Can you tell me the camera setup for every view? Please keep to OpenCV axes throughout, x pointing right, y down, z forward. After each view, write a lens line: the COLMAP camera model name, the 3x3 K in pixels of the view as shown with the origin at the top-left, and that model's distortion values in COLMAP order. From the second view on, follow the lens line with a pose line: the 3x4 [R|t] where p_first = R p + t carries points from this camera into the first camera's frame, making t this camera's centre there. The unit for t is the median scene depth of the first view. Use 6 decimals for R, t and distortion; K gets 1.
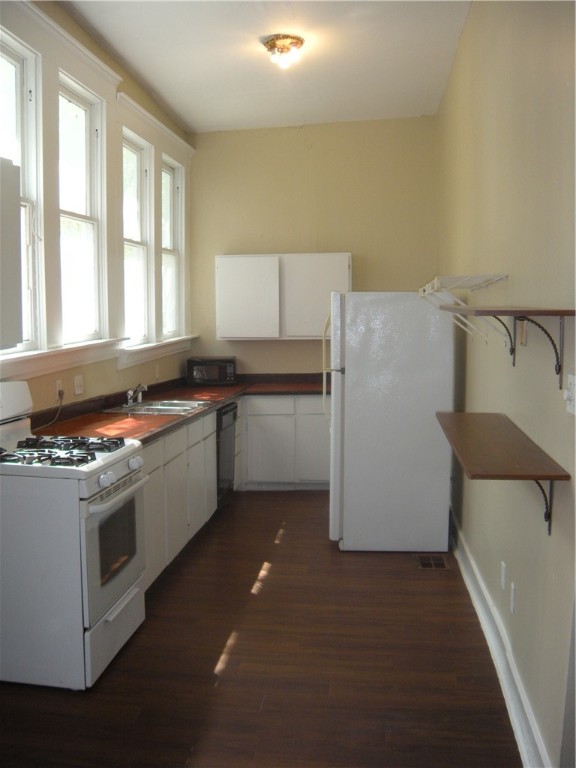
lens RADIAL K [[753.6, 0, 276.3], [0, 753.6, 385.2], [0, 0, 1]] dist [-0.195919, 0.124421]
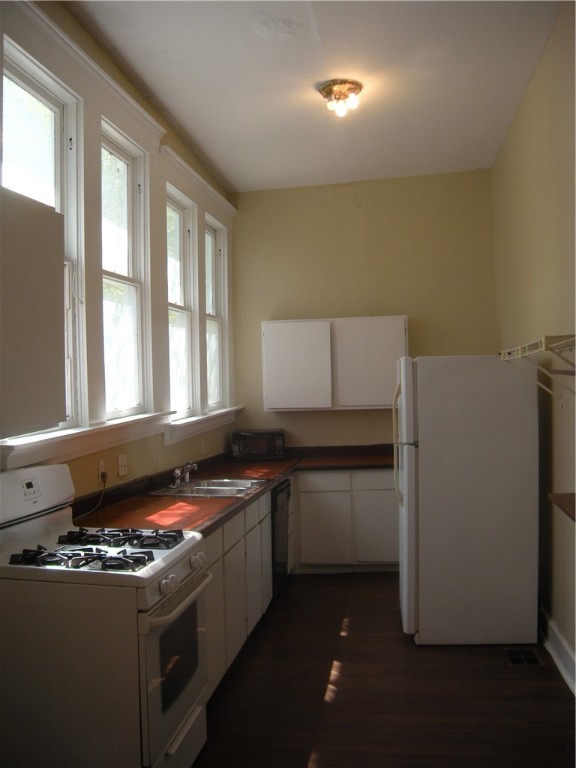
lens RADIAL K [[756.0, 0, 288.0], [0, 756.0, 384.0], [0, 0, 1]] dist [-0.192682, 0.122317]
pose [[0.999637, -0.018897, -0.019225, -0.043636], [0.017054, 0.995624, -0.091879, -0.010308], [0.020877, 0.091518, 0.995585, 0.091979]]
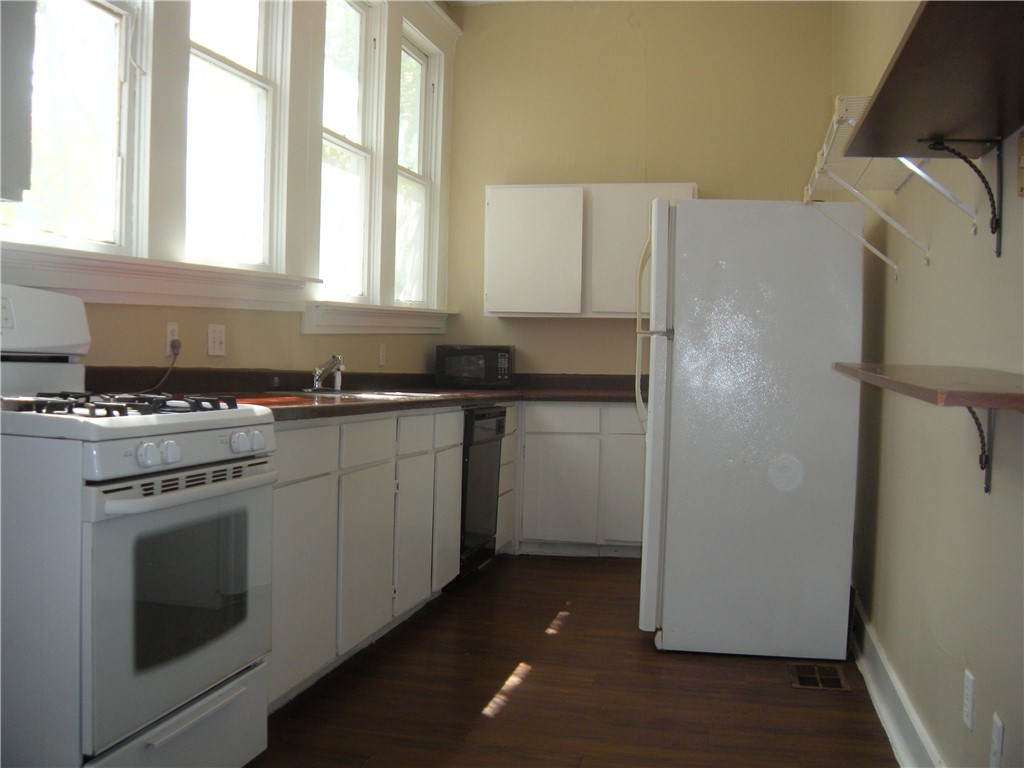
lens RADIAL K [[1004.8, 0, 512.0], [0, 1004.8, 384.0], [0, 0, 1]] dist [-0.195919, 0.124421]
pose [[0.994614, 0.030689, -0.099000, 0.043433], [-0.036645, 0.997590, -0.058918, 0.065604], [0.096953, 0.062228, 0.993342, 0.218060]]
